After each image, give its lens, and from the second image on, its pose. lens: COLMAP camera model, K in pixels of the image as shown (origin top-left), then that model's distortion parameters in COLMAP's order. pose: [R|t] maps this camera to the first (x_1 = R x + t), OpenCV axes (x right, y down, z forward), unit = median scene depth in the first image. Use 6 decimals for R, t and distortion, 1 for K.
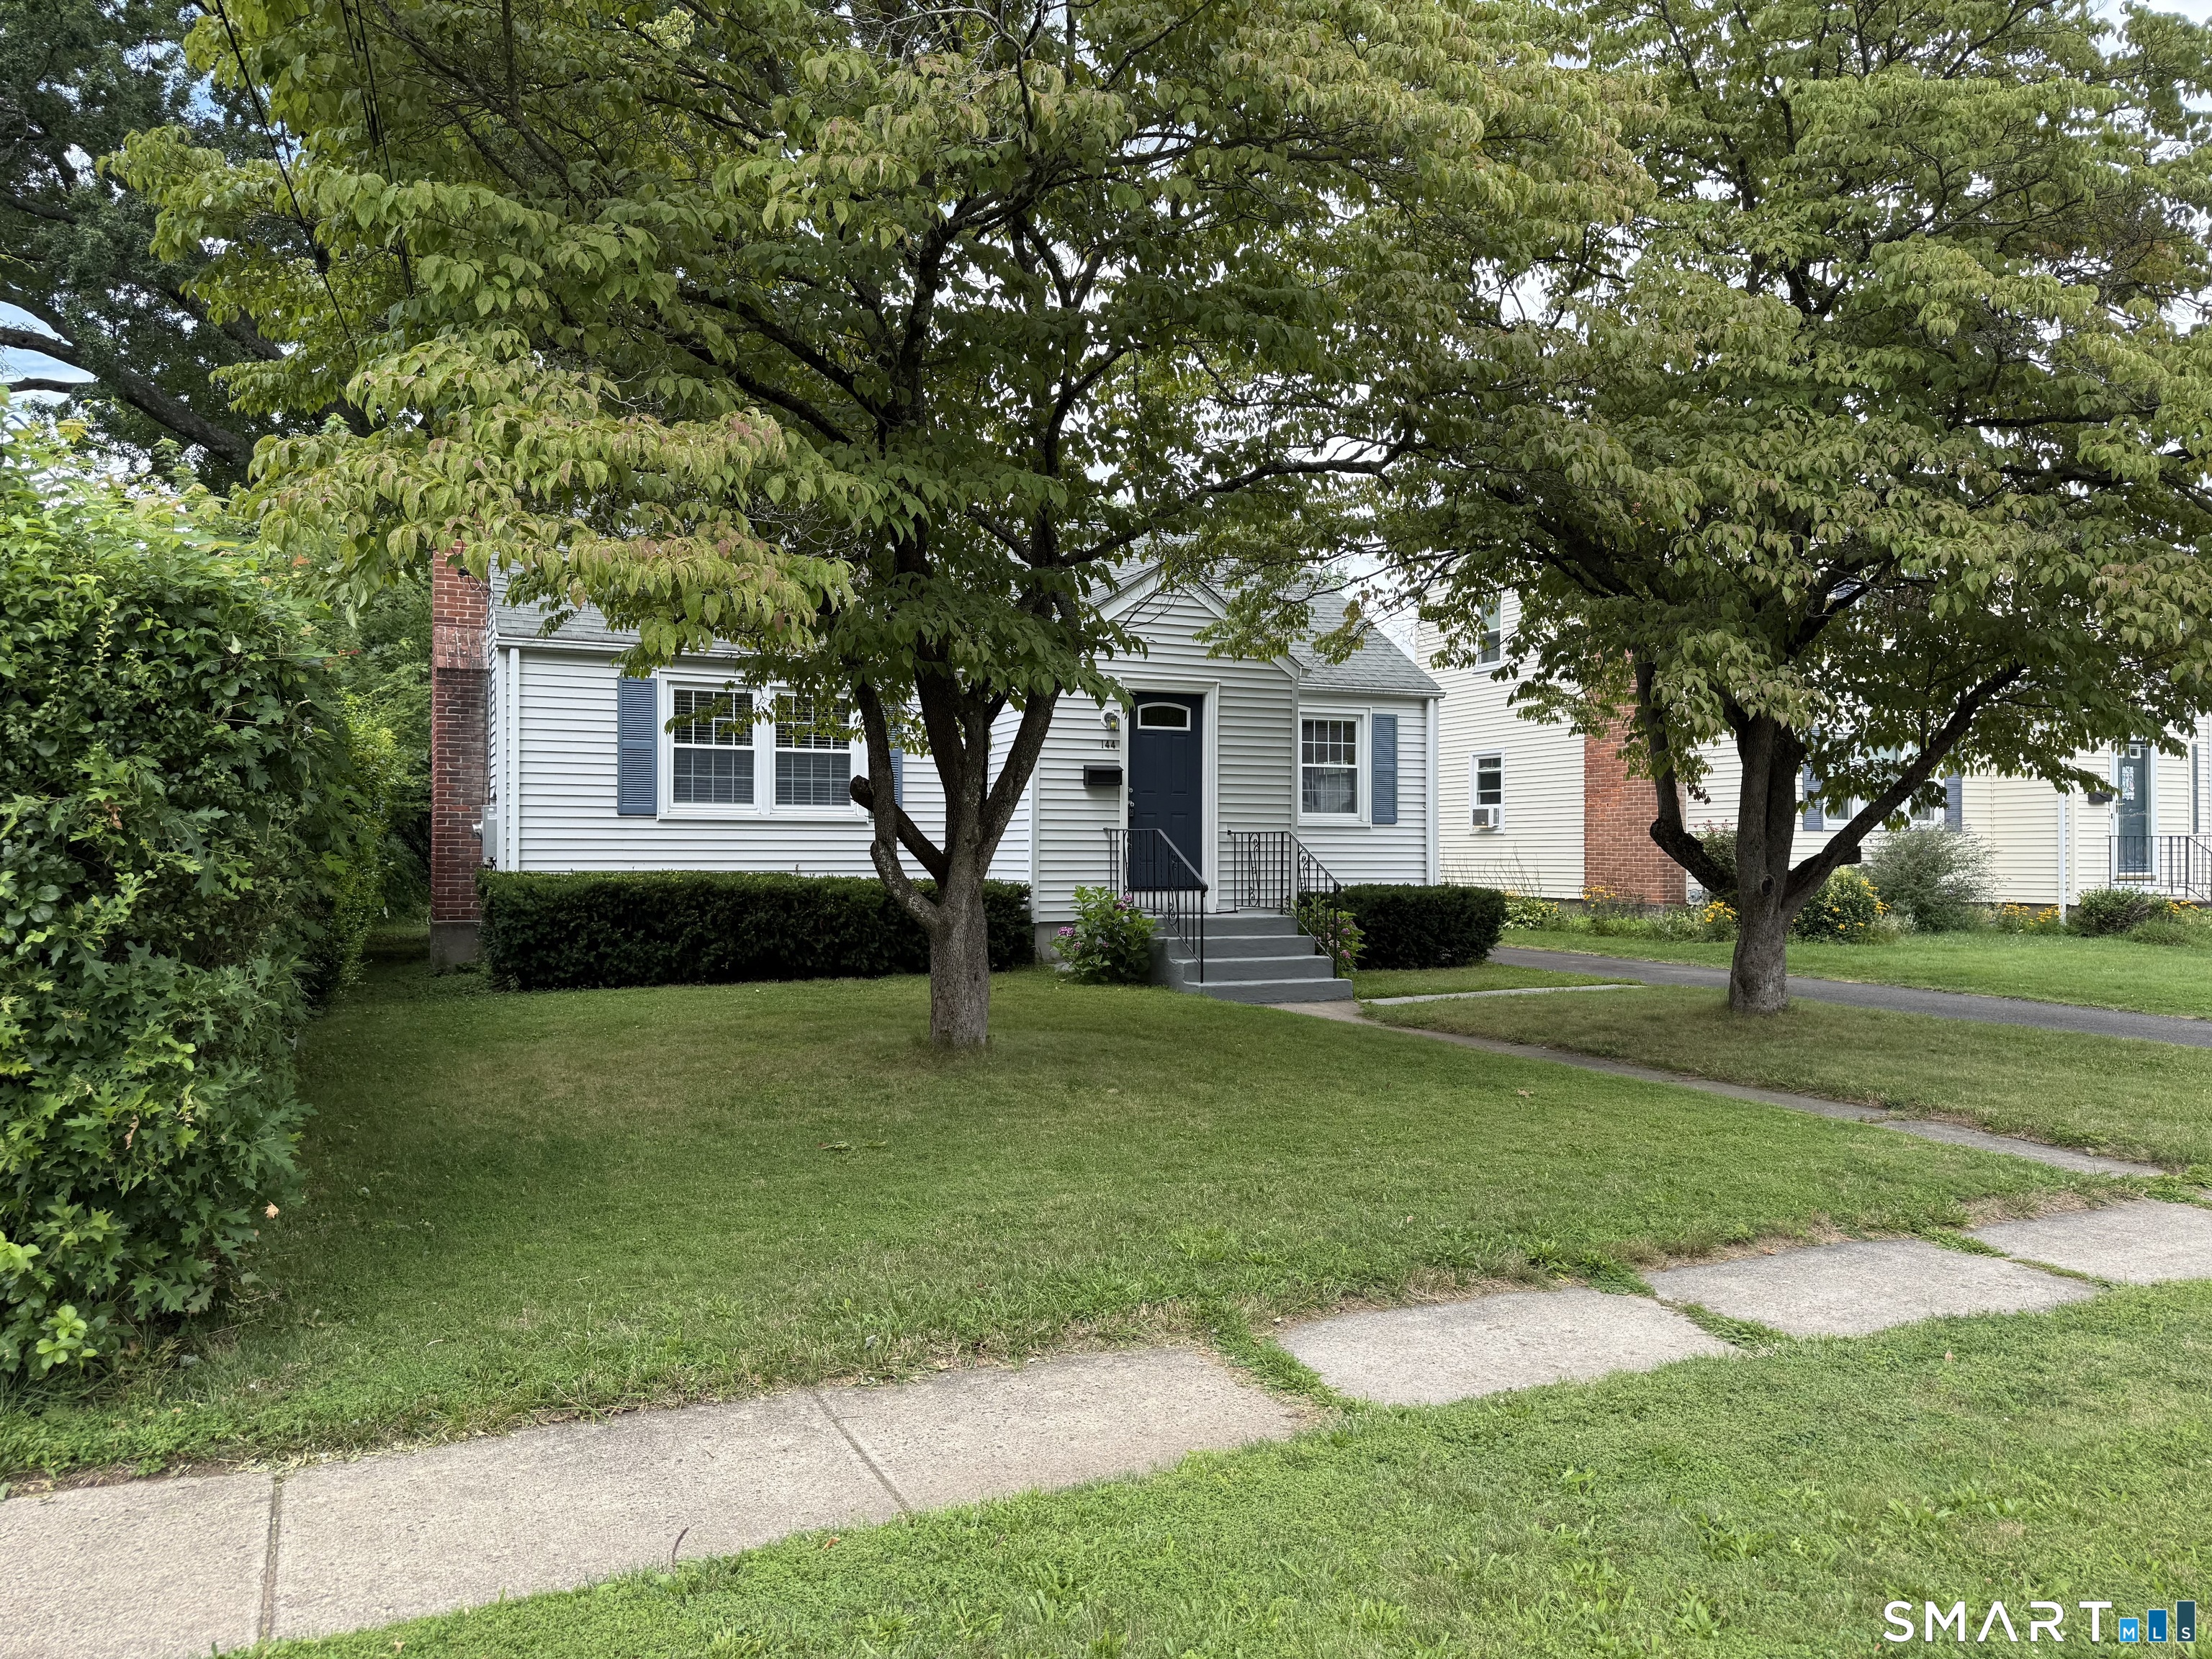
lens RADIAL K [[1567.5, 0, 1098.5], [0, 1567.5, 856.6], [0, 0, 1]] dist [0.112260, -0.165377]
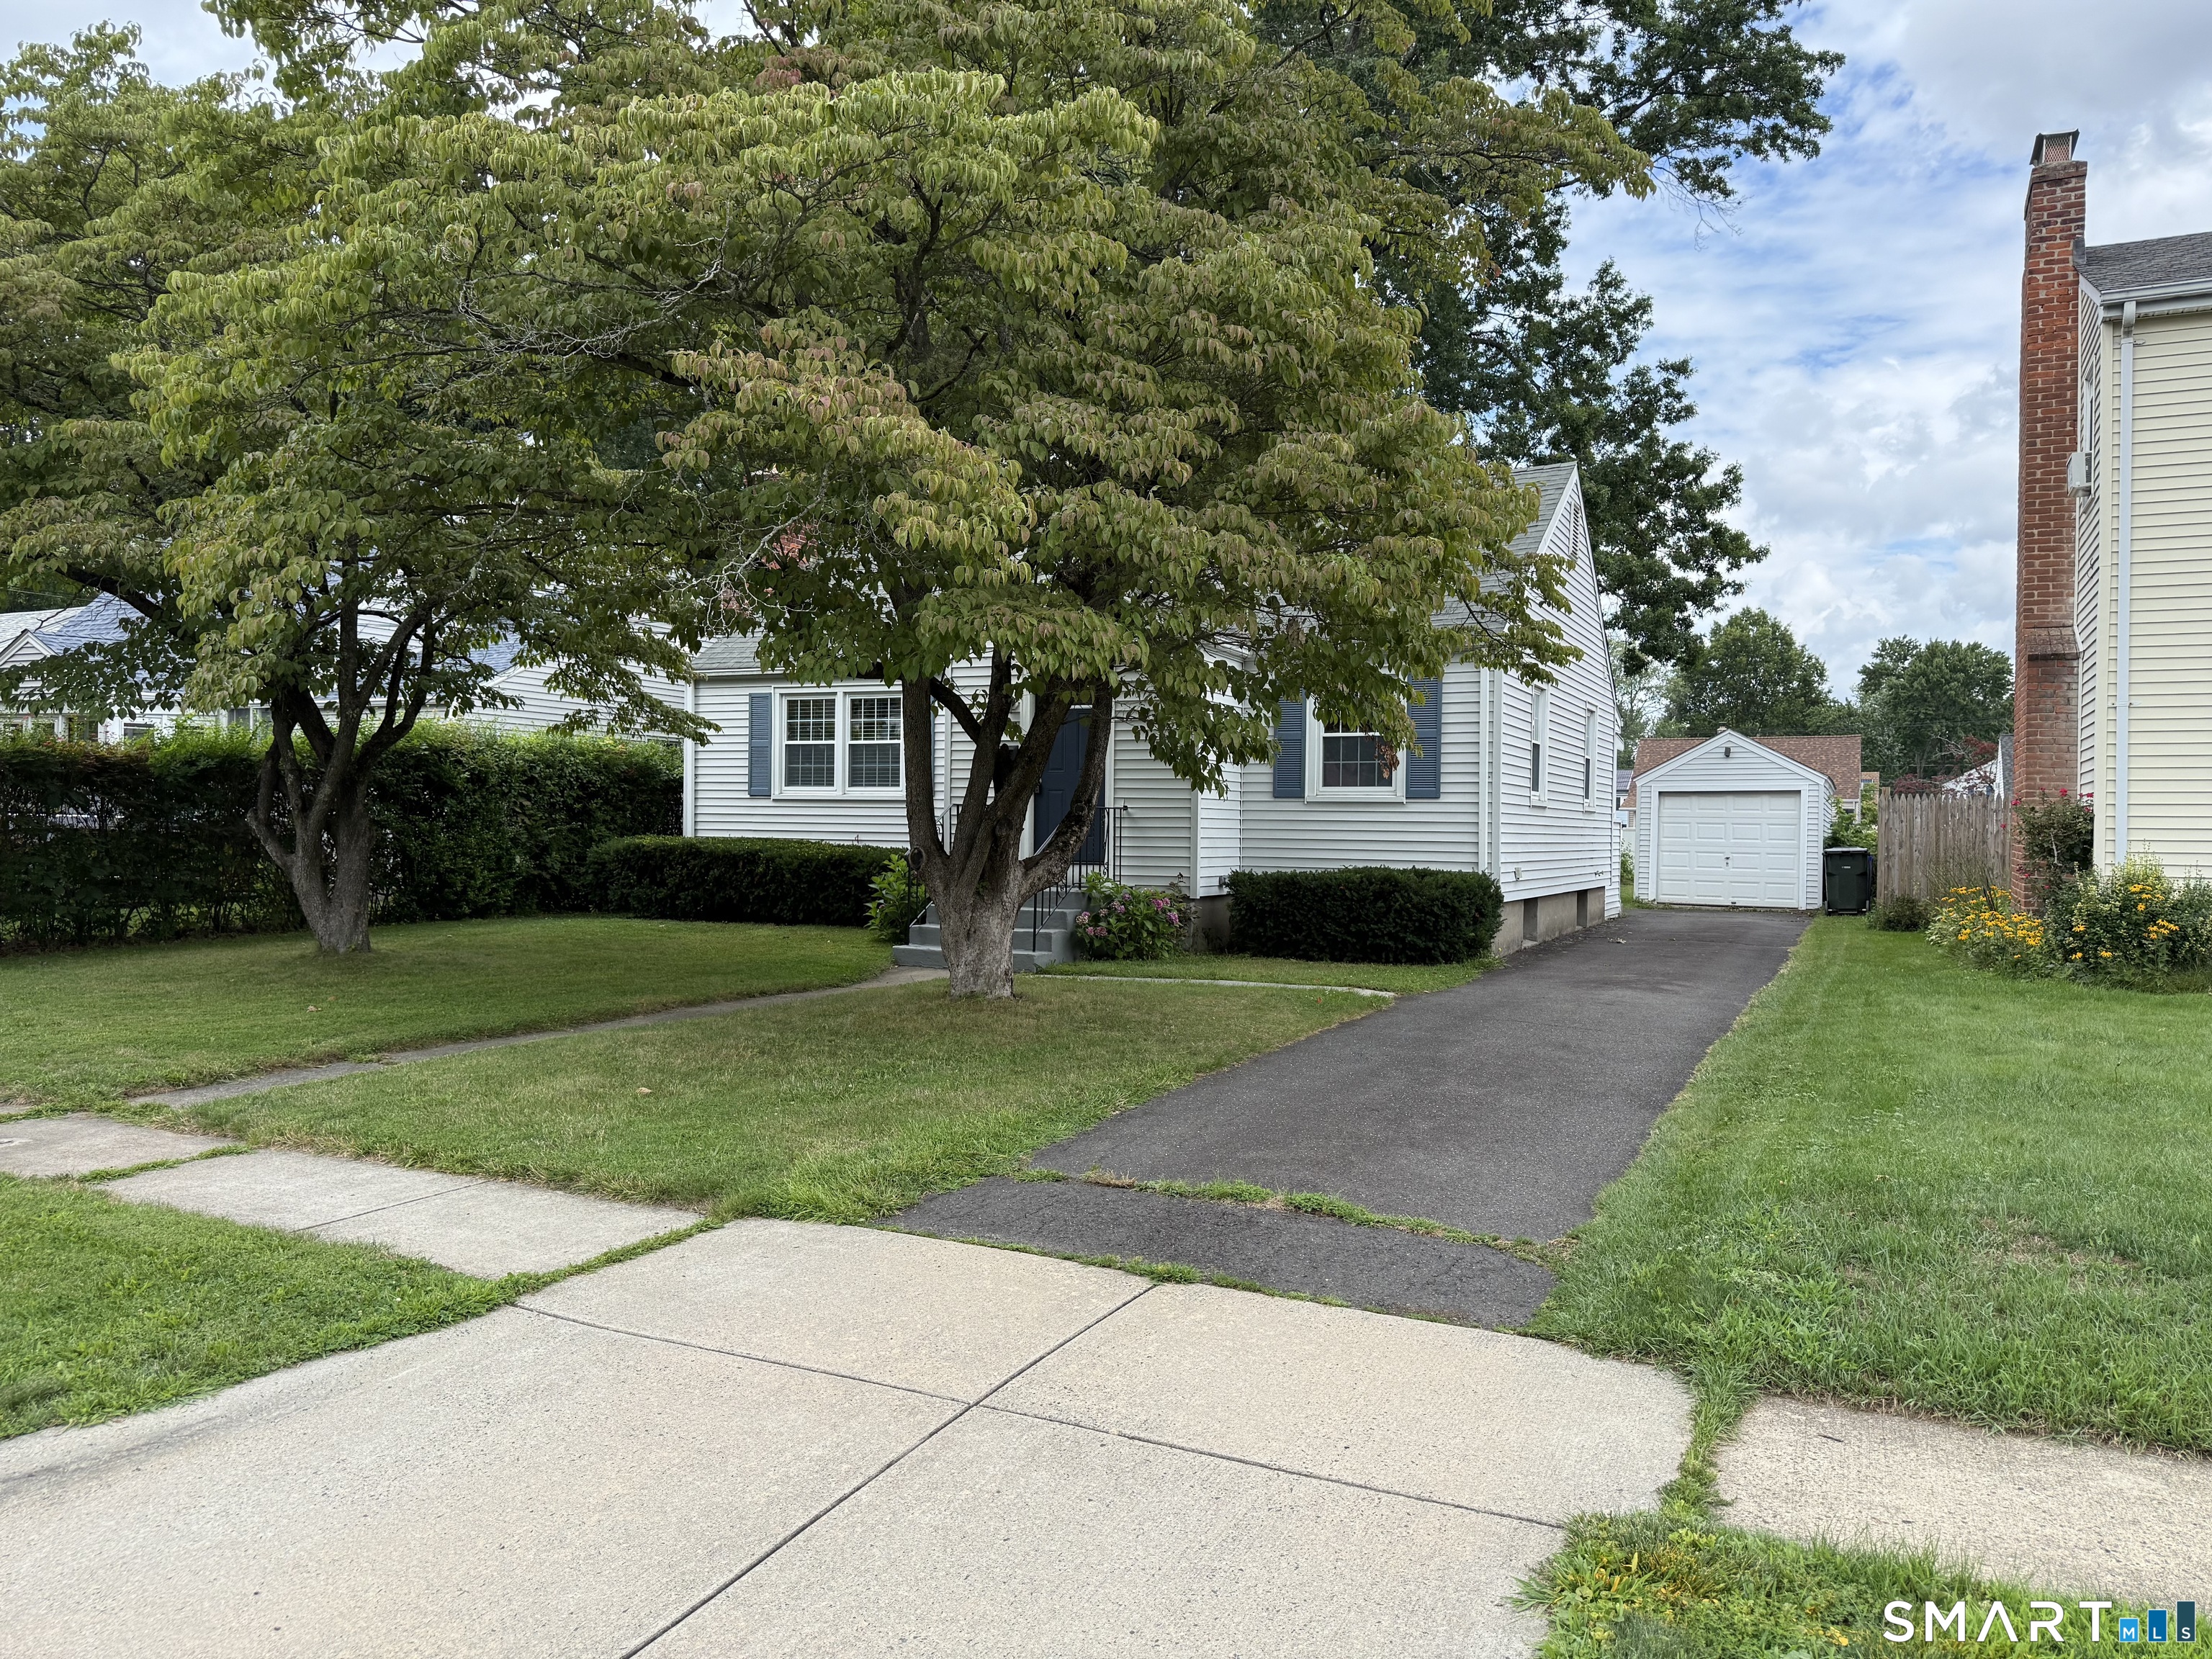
lens RADIAL K [[1567.5, 0, 1098.5], [0, 1567.5, 856.6], [0, 0, 1]] dist [0.112260, -0.165377]
pose [[0.632080, 0.018492, -0.774682, 0.876059], [-0.014024, 0.999824, 0.012423, 0.003664], [0.774776, 0.003012, 0.632228, 0.368755]]
